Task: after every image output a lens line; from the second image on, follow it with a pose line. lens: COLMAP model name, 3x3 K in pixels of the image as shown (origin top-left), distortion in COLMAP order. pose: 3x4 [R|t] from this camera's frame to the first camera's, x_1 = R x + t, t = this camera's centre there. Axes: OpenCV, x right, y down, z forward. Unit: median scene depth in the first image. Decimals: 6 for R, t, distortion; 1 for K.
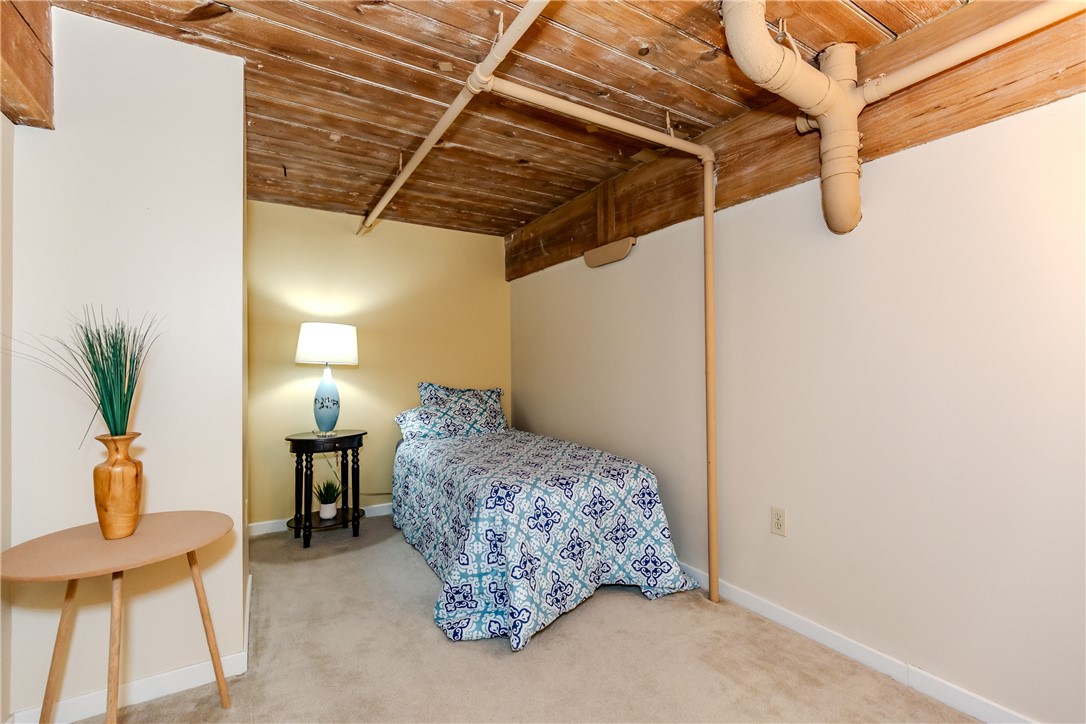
lens RADIAL K [[487.0, 0, 541.8], [0, 487.0, 362.0], [0, 0, 1]] dist [0.000319, -0.000426]
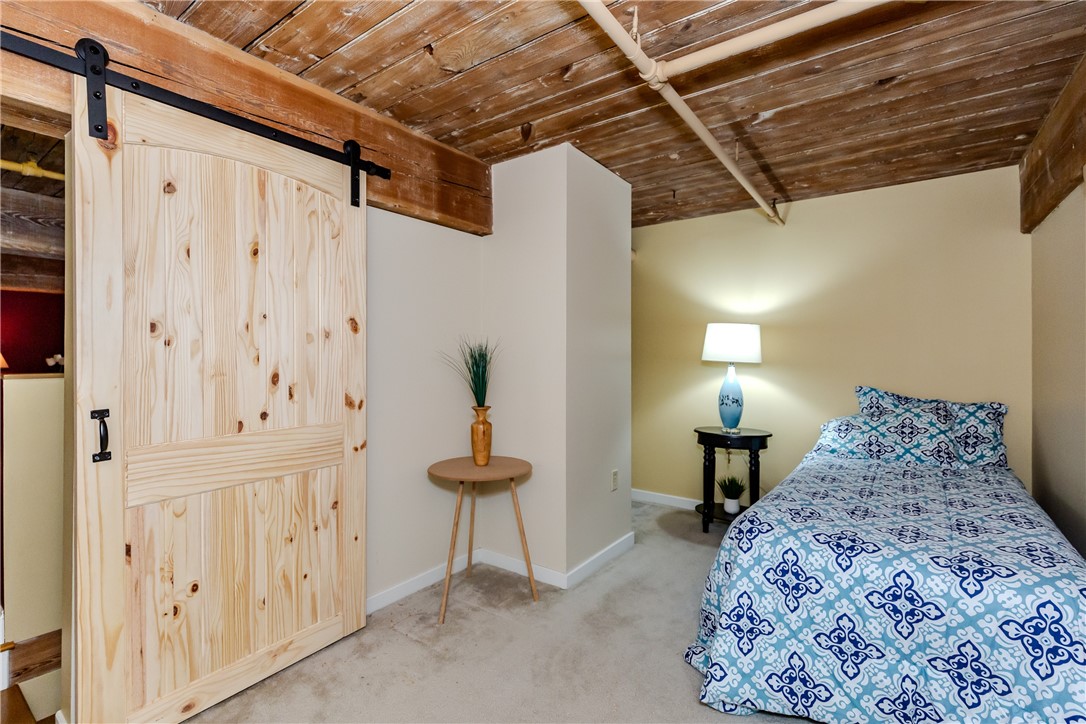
lens RADIAL K [[487.0, 0, 518.5], [0, 487.0, 355.8], [0, 0, 1]] dist [0.000319, -0.000426]
pose [[0.372291, 0.006856, -0.928091, 0.346654], [0.003809, 0.999953, 0.008915, -0.021147], [0.928108, -0.006855, 0.372247, 0.206303]]
